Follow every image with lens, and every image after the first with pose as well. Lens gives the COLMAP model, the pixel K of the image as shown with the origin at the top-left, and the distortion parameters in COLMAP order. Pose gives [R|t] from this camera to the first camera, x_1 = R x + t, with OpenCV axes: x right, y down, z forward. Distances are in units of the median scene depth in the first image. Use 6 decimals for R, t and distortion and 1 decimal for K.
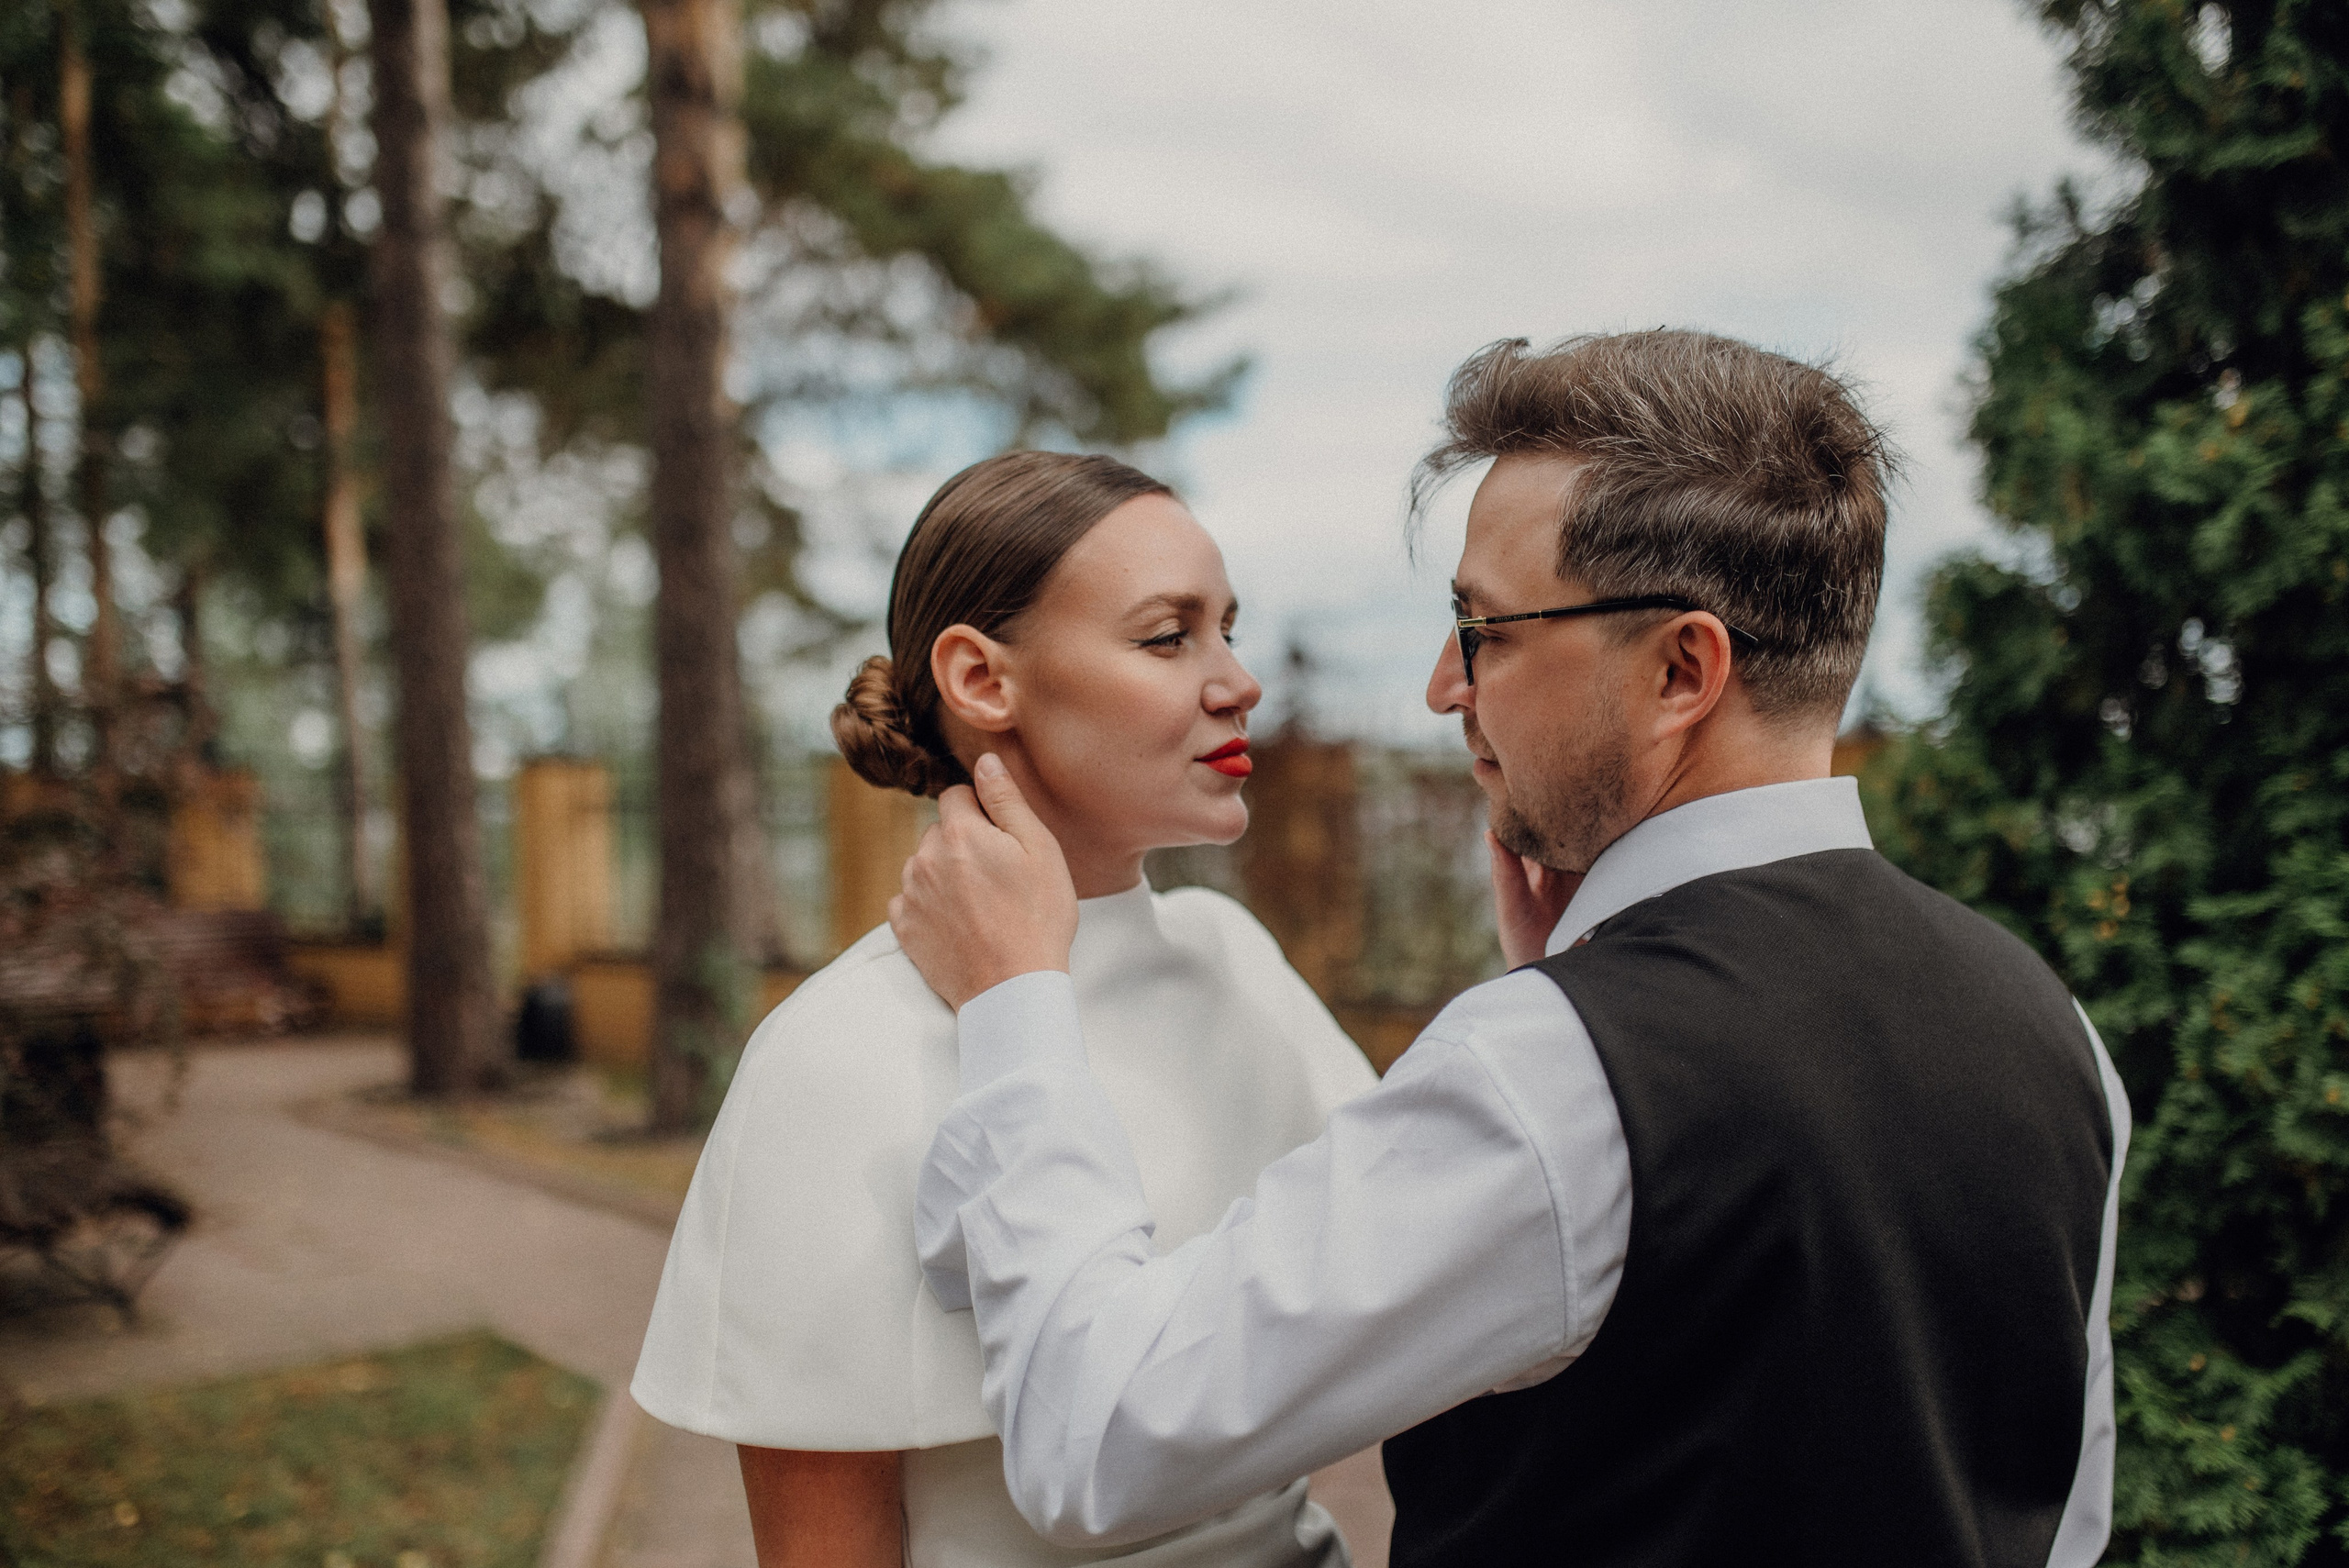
lens RADIAL K [[2292.1, 0, 1176.9], [0, 2292.1, 793.7], [0, 0, 1]] dist [-0.049100, 0.015373]
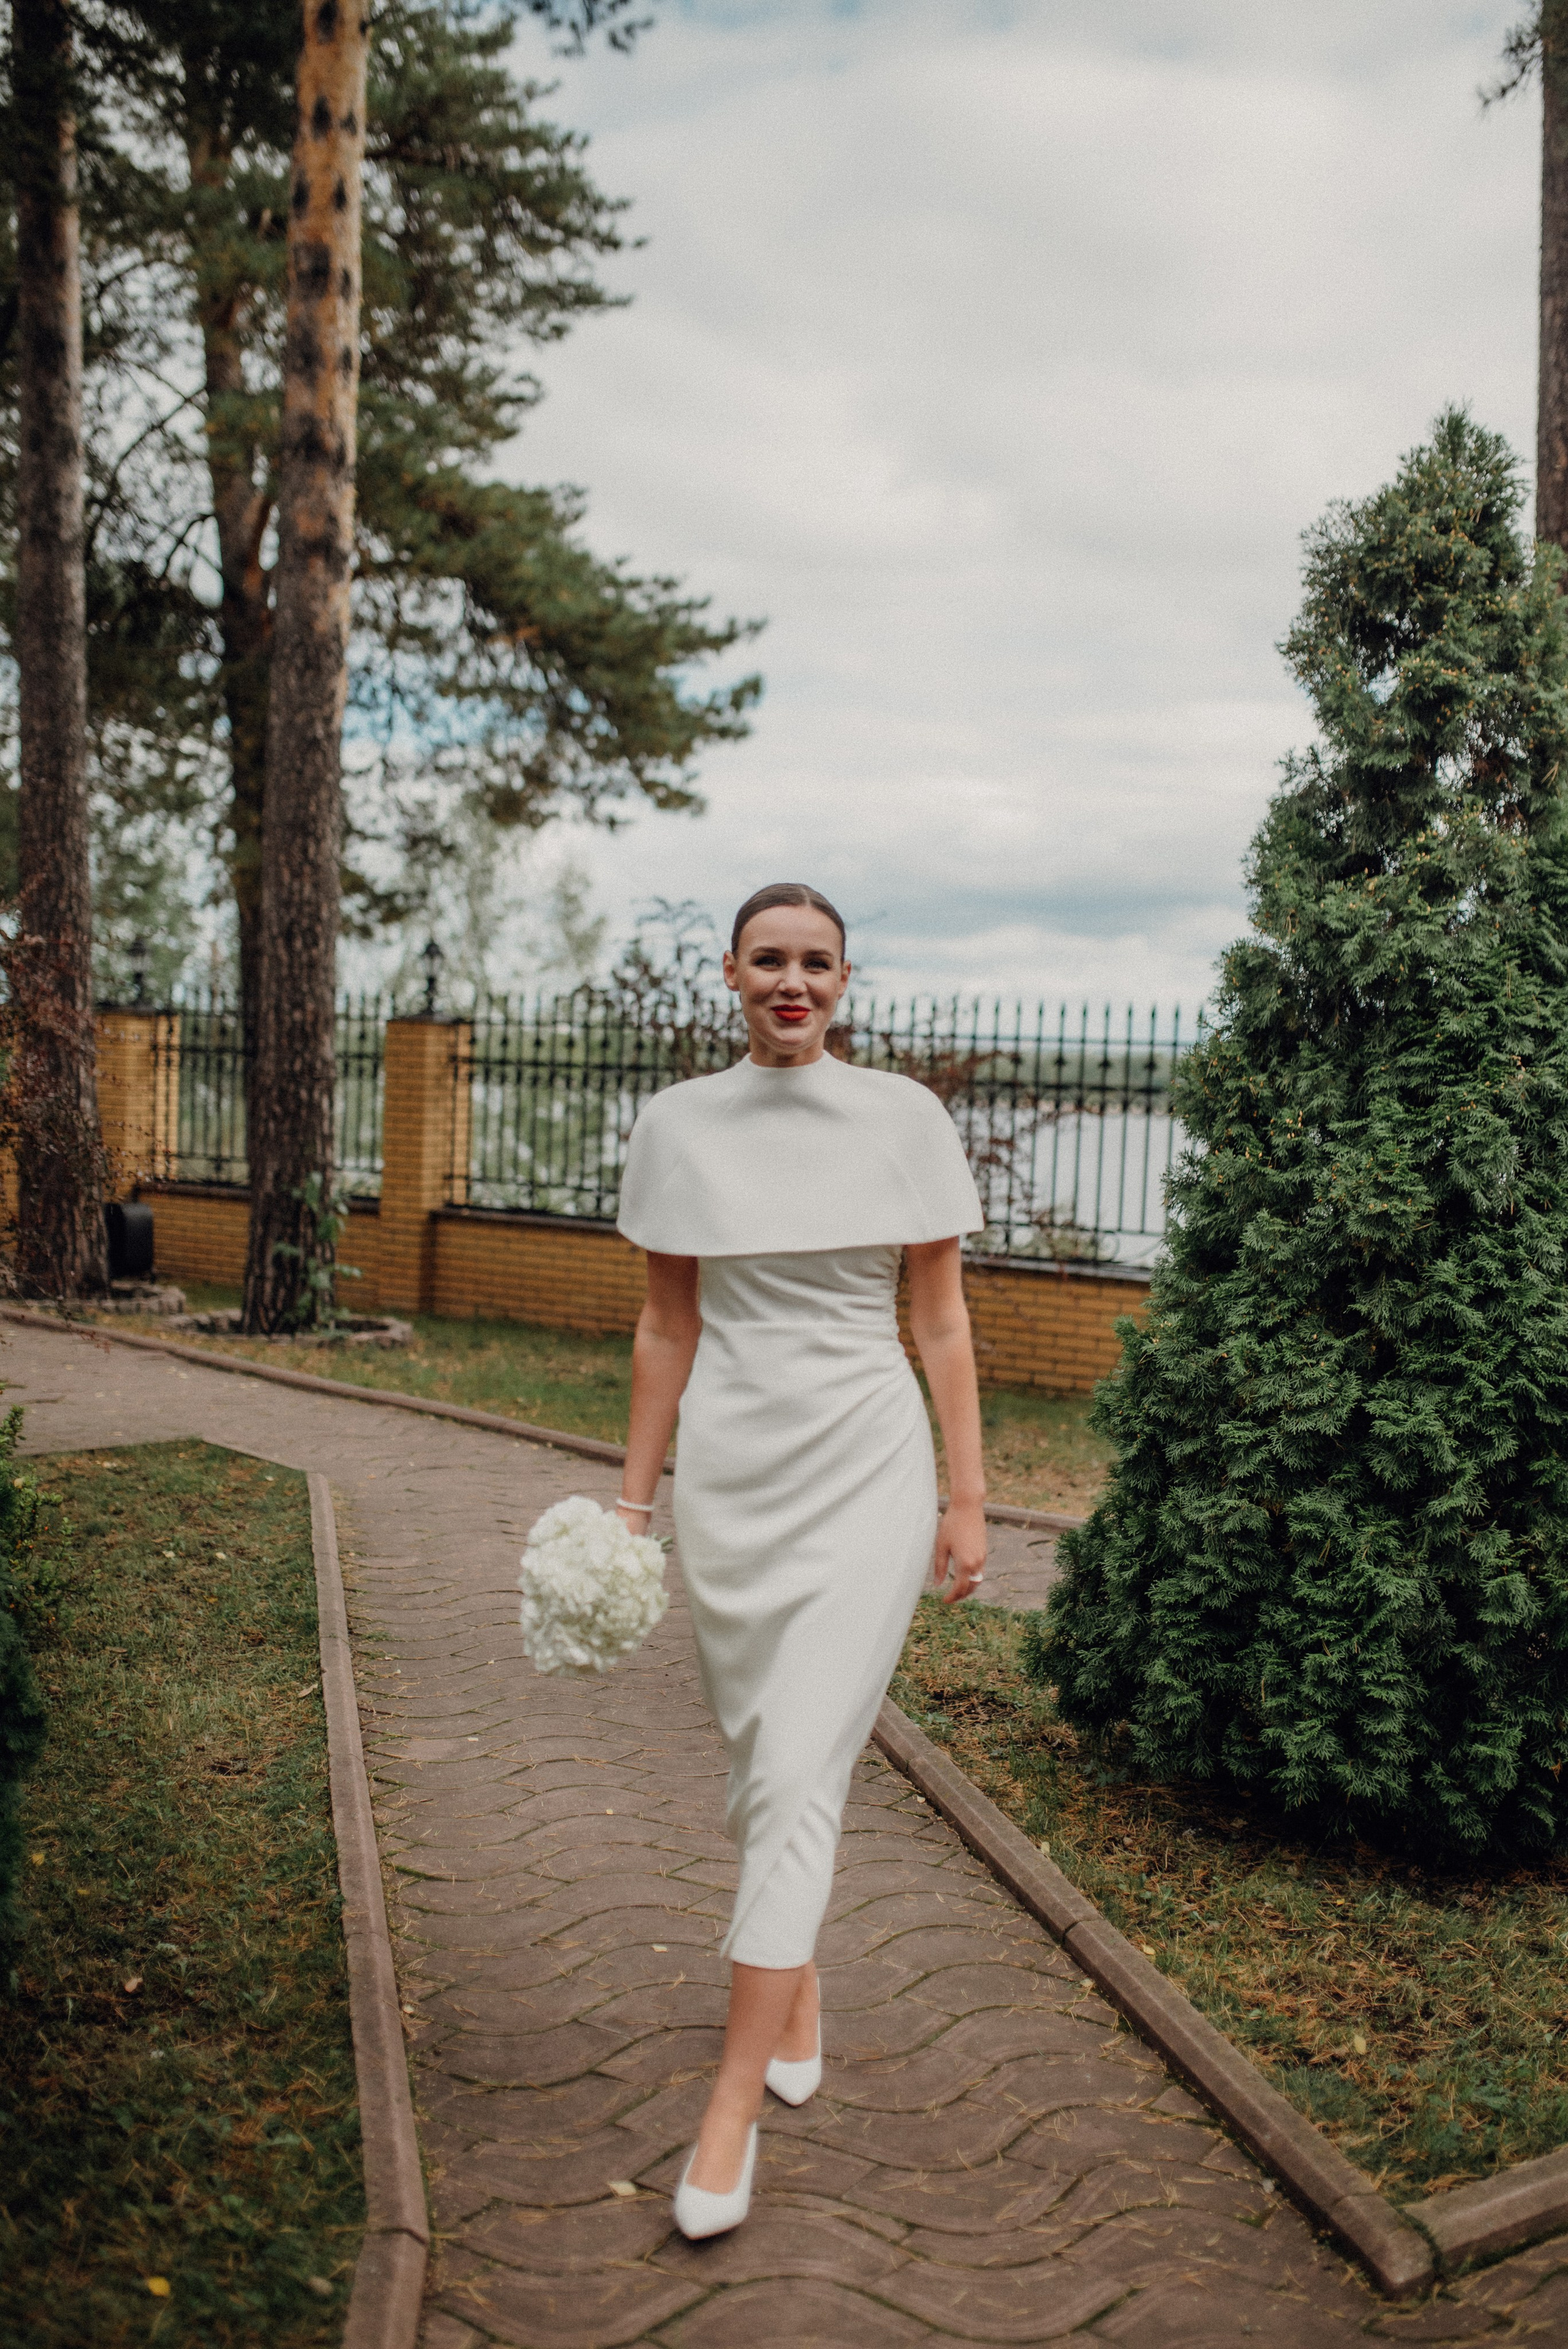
lens RADIAL K [[2255.9, 0, 816.1], [0, 2255.9, 1175.1], [0, 0, 1]] dist [-0.071902, 0.127019]
pose [[0.995515, 0.045975, 0.082687, -0.173092], [-0.049404, 0.997981, 0.039920, 0.033519], [-0.080685, -0.043826, 0.995776, -0.926171]]
